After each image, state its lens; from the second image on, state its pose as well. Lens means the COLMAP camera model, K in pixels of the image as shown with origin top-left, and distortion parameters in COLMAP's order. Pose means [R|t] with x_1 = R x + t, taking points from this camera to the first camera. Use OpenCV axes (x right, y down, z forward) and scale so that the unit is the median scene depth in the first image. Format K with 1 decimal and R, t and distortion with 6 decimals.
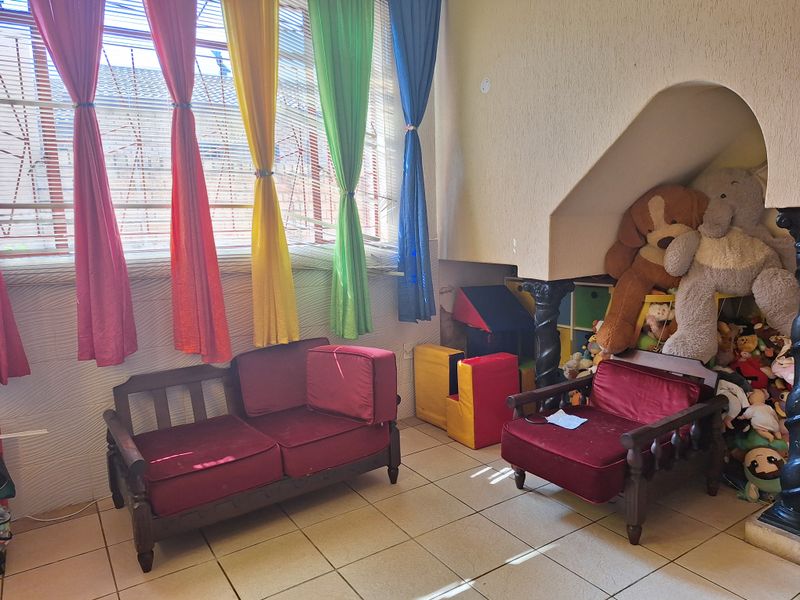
lens RADIAL K [[590.0, 0, 400.0], [0, 590.0, 300.0], [0, 0, 1]] dist [0.003334, 0.001244]
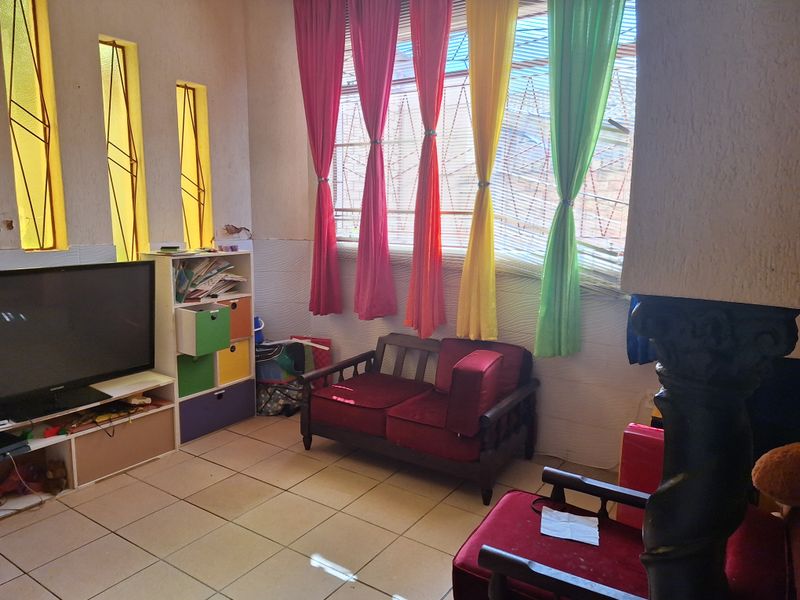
lens RADIAL K [[533.9, 0, 400.0], [0, 533.9, 300.0], [0, 0, 1]] dist [0.126325, 0.000523]
pose [[0.410305, 0.162804, -0.897299, 0.688773], [-0.164786, 0.980975, 0.102635, -0.083255], [0.896937, 0.105750, 0.429326, 0.478631]]
